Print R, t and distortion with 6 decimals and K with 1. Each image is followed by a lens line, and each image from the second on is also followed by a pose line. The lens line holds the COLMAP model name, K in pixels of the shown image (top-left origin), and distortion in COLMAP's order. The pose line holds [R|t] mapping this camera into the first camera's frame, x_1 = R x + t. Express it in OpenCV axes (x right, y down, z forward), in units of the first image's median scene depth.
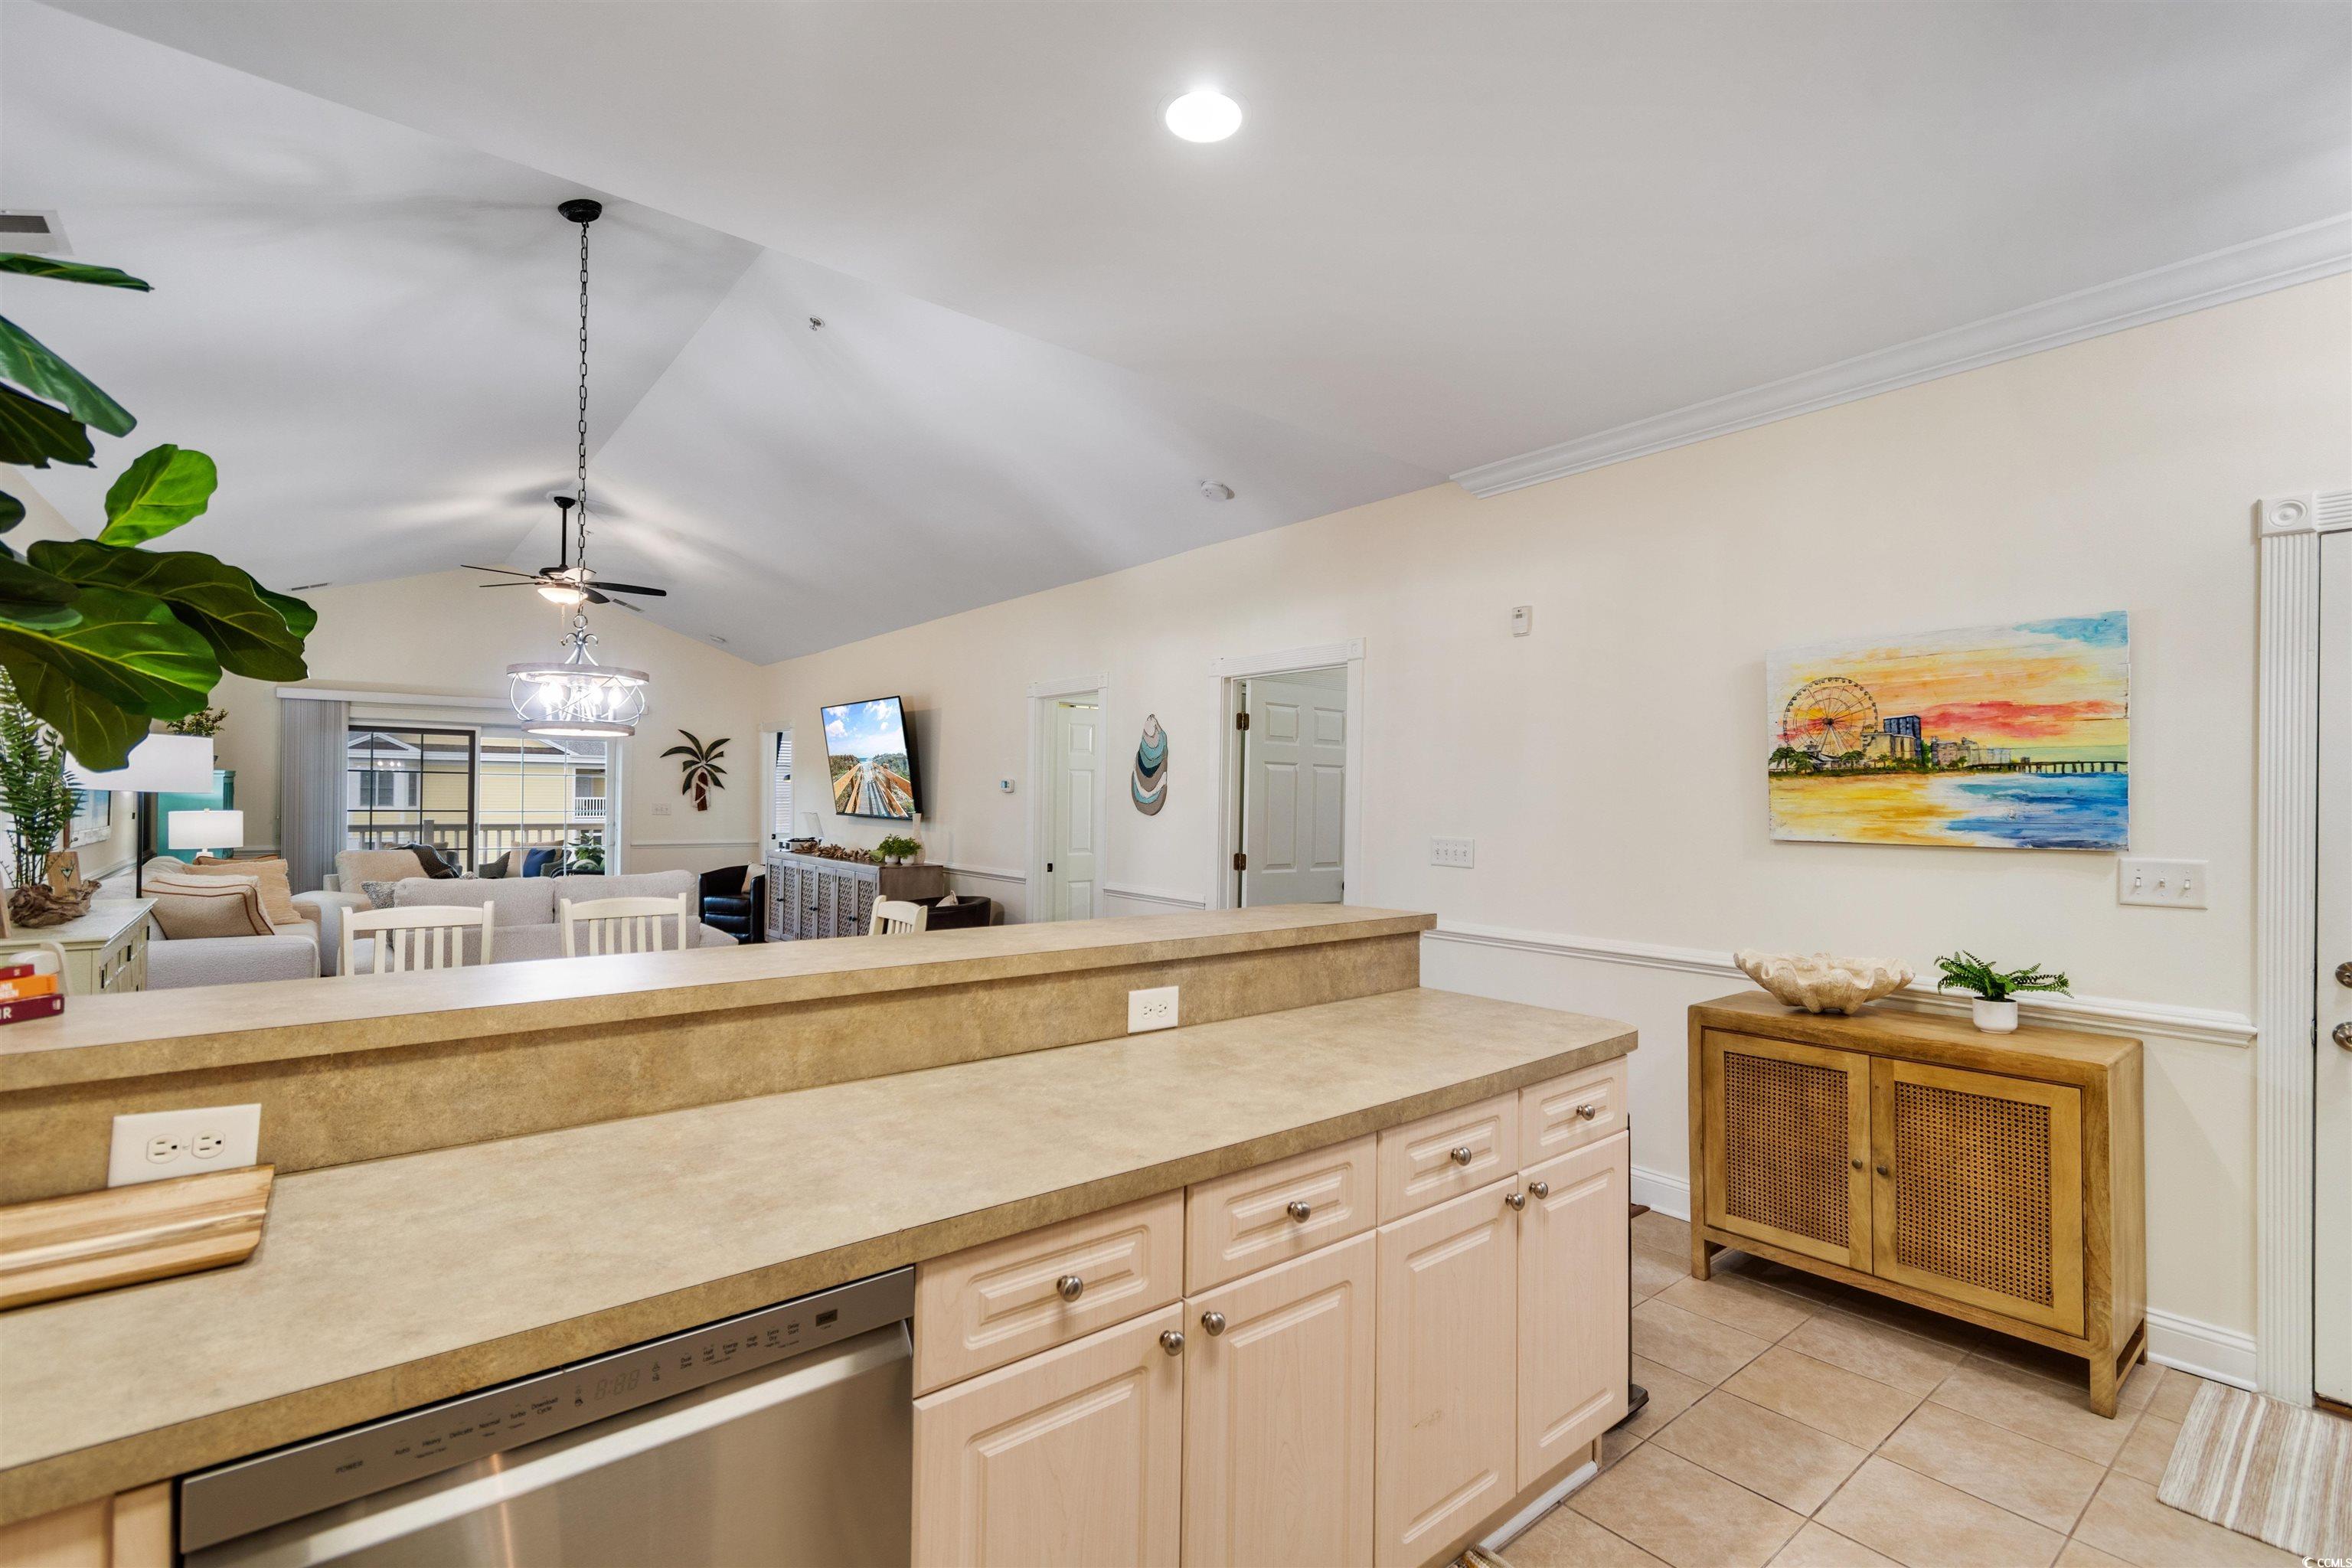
lens RADIAL K [[1040.9, 0, 1191.3], [0, 1040.9, 794.9], [0, 0, 1]] dist [0.009895, -0.004636]
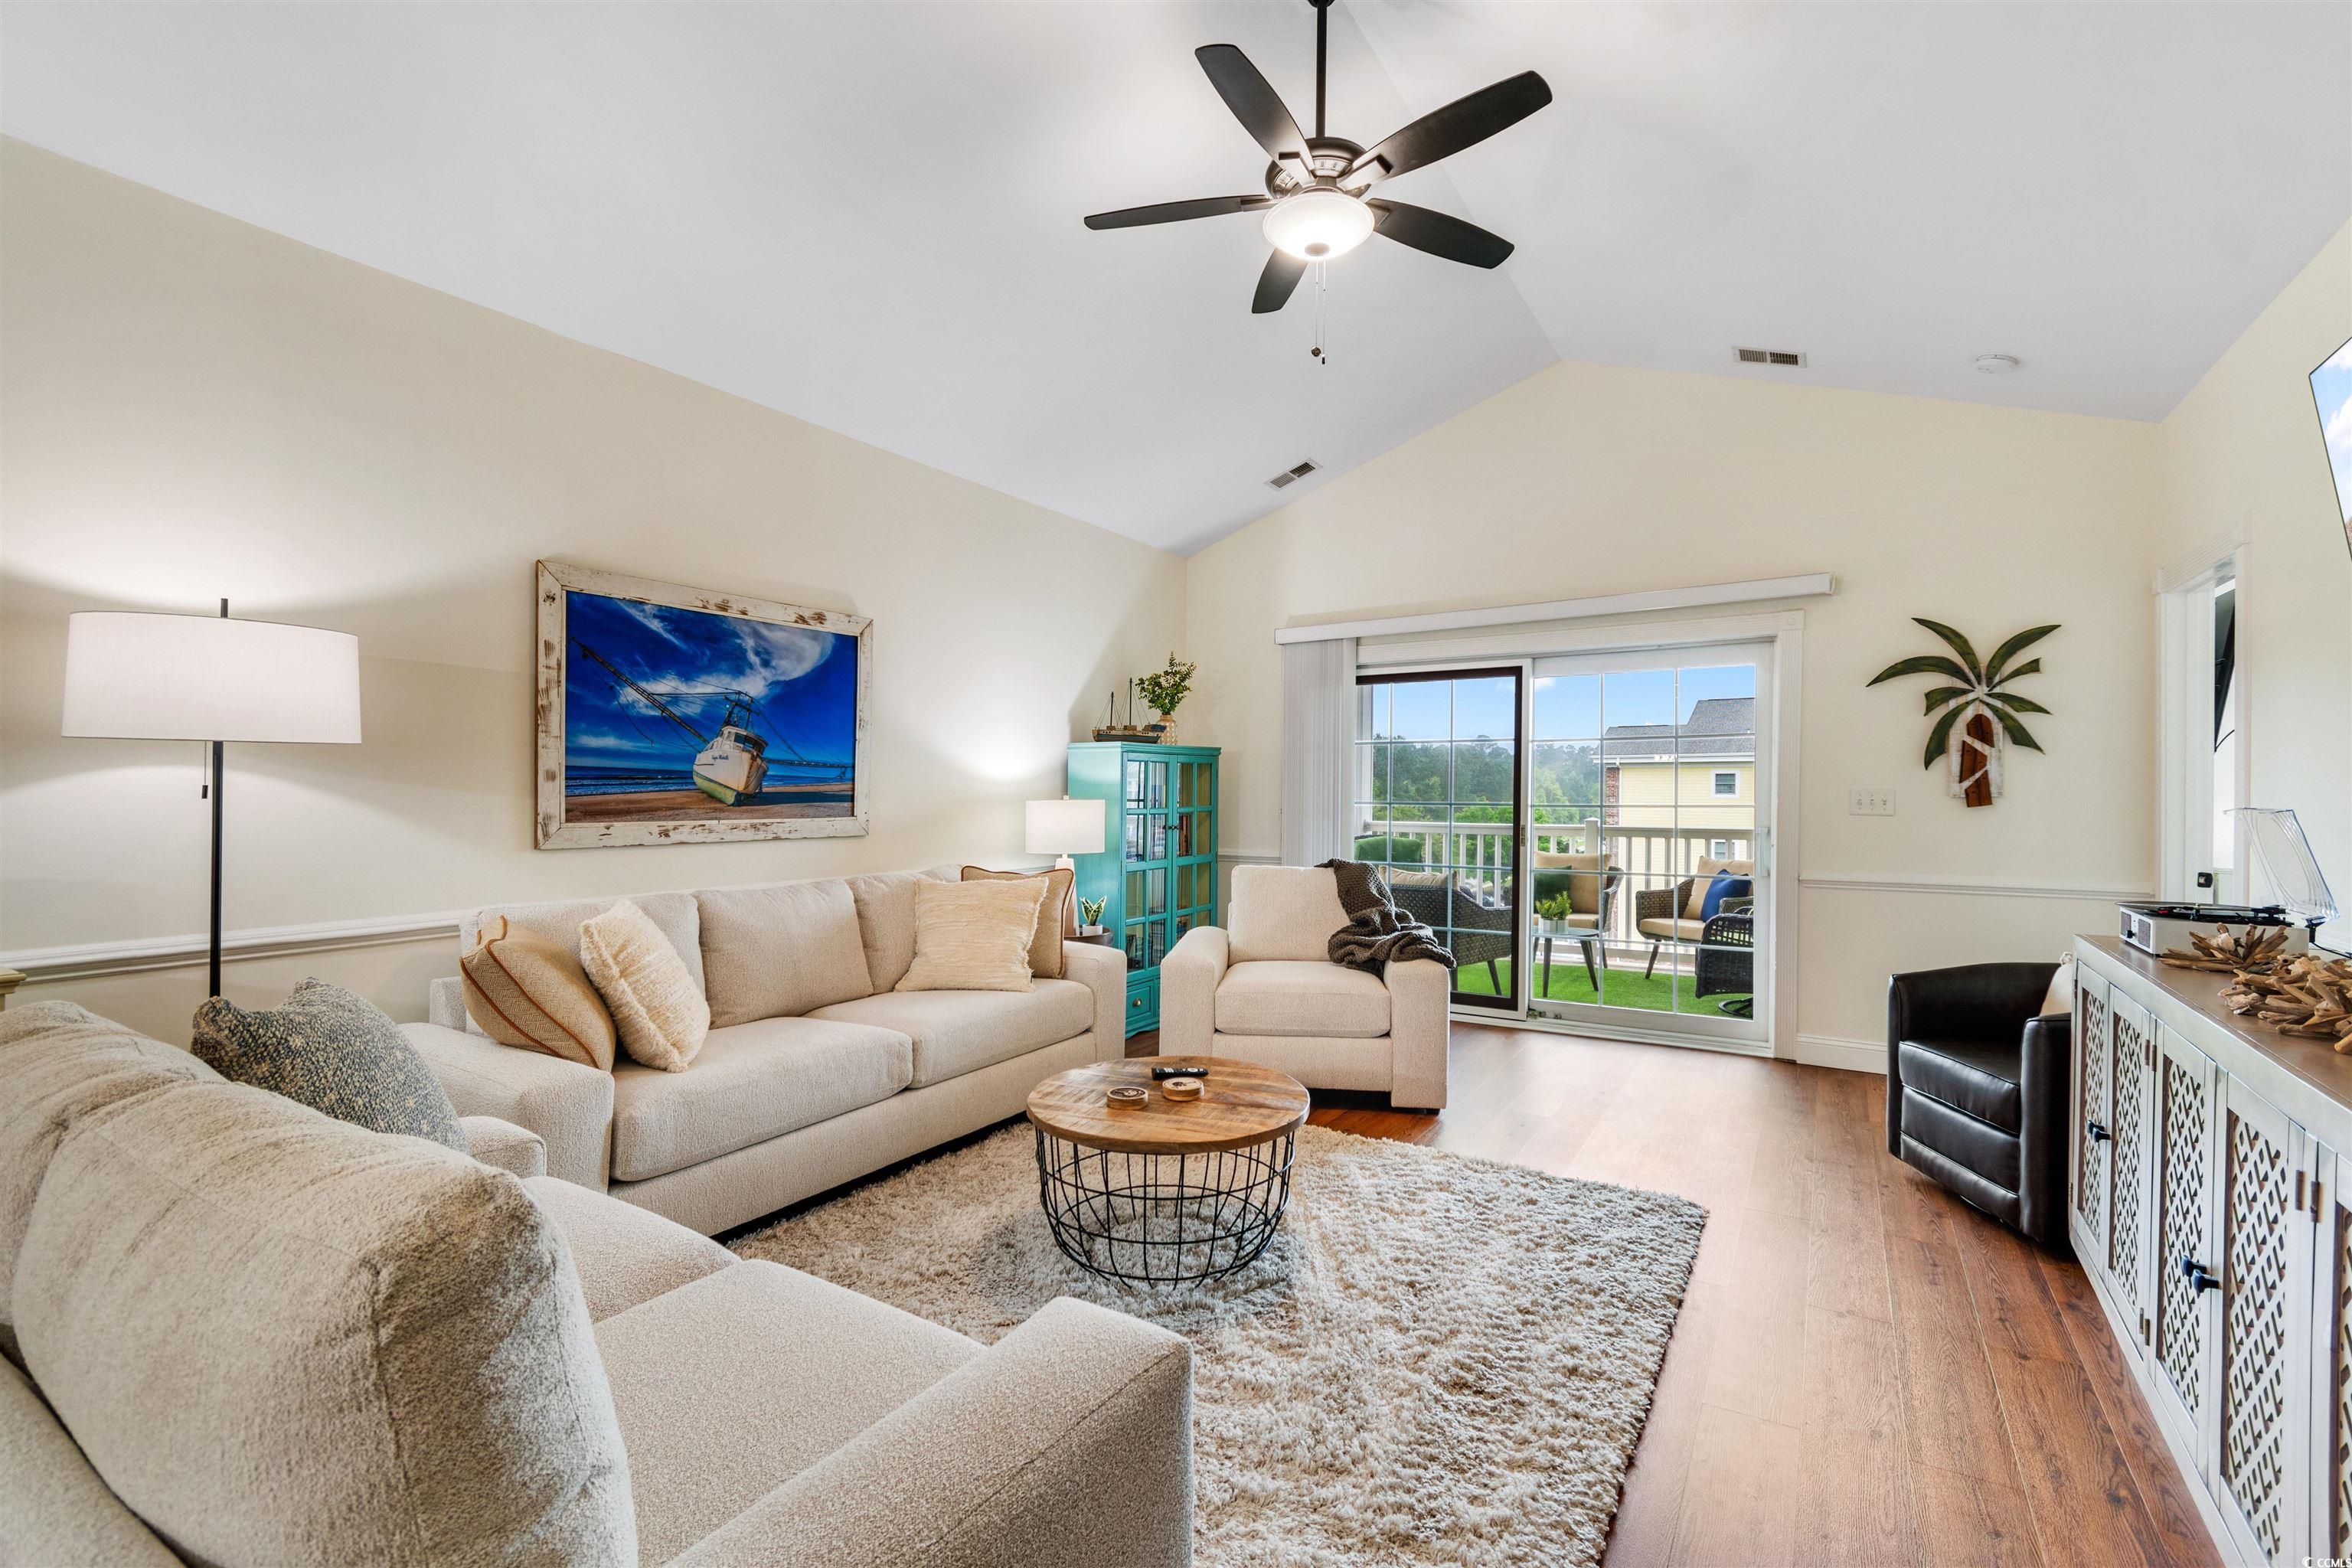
lens RADIAL K [[1040.9, 0, 1186.6], [0, 1040.9, 807.4], [0, 0, 1]] dist [0.009895, -0.004636]
pose [[0.317562, 0.000848, -0.948237, -0.852108], [0.005794, 0.999979, 0.002835, 0.059917], [0.948220, -0.006395, 0.317550, 2.767739]]
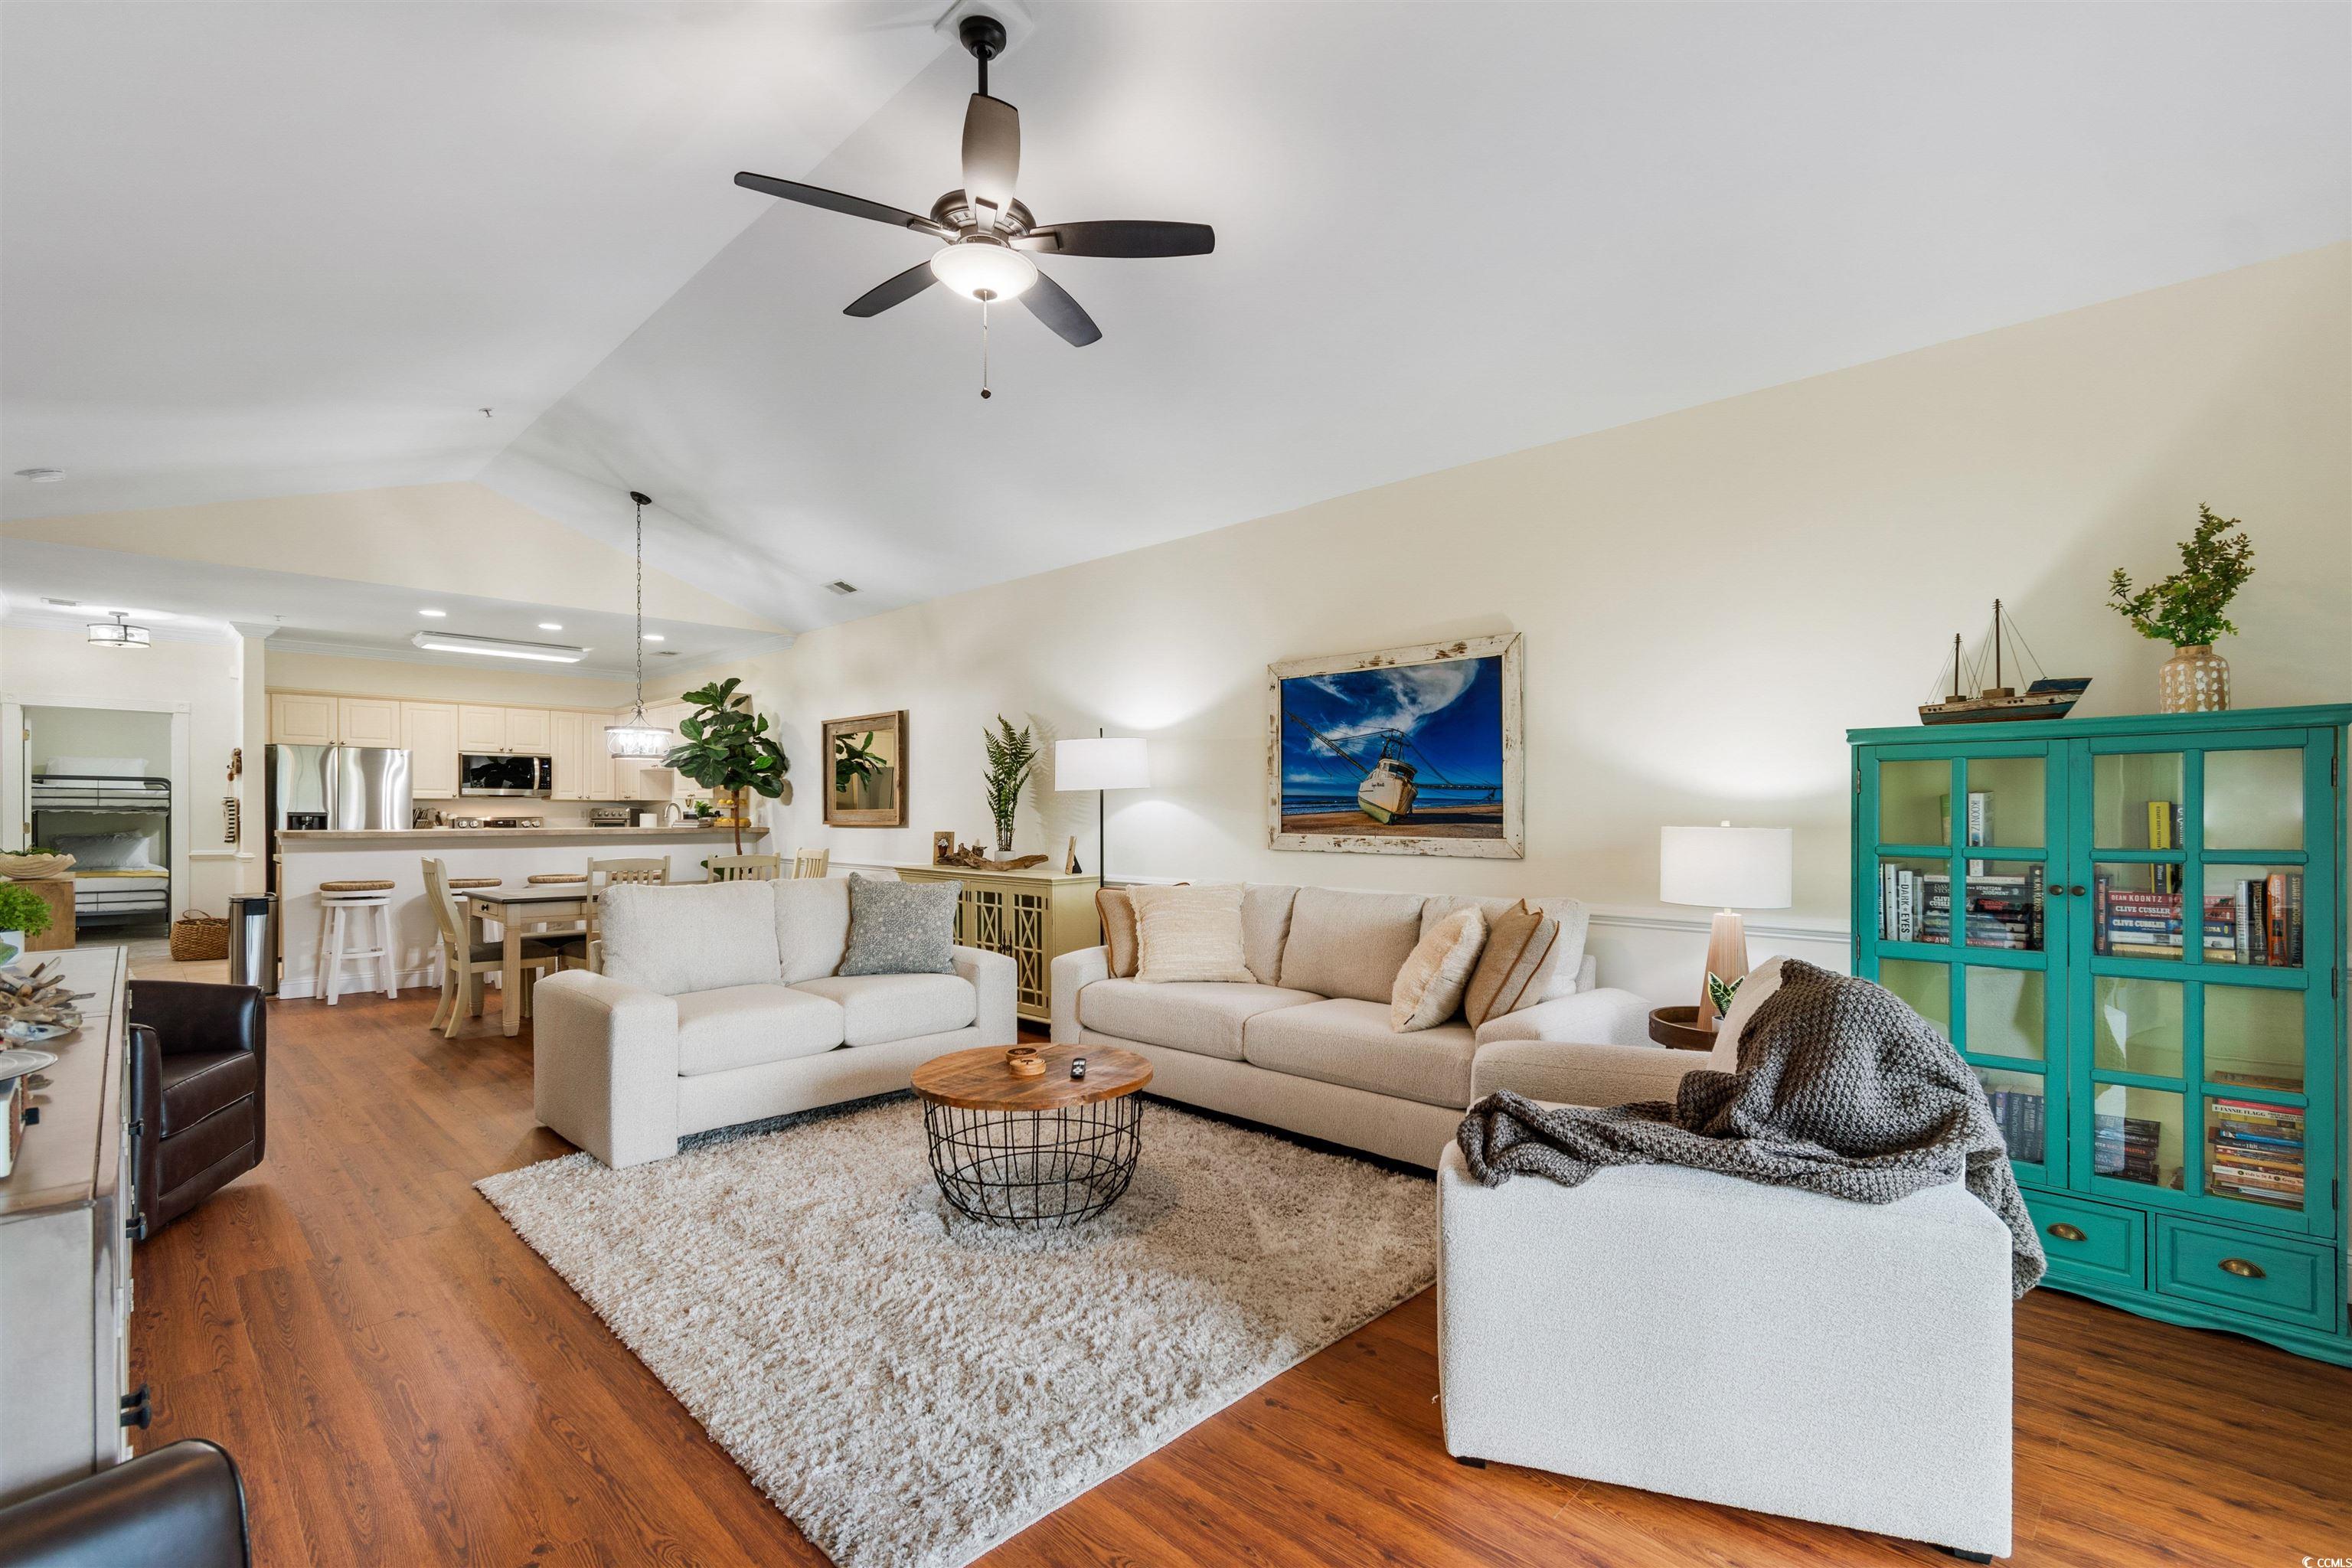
lens RADIAL K [[1040.9, 0, 1178.1], [0, 1040.9, 813.4], [0, 0, 1]] dist [0.009895, -0.004636]
pose [[-0.994838, -0.014445, -0.100440, -2.109955], [-0.014661, 0.999892, 0.001414, 0.038874], [0.100408, 0.002879, -0.994942, 4.642370]]
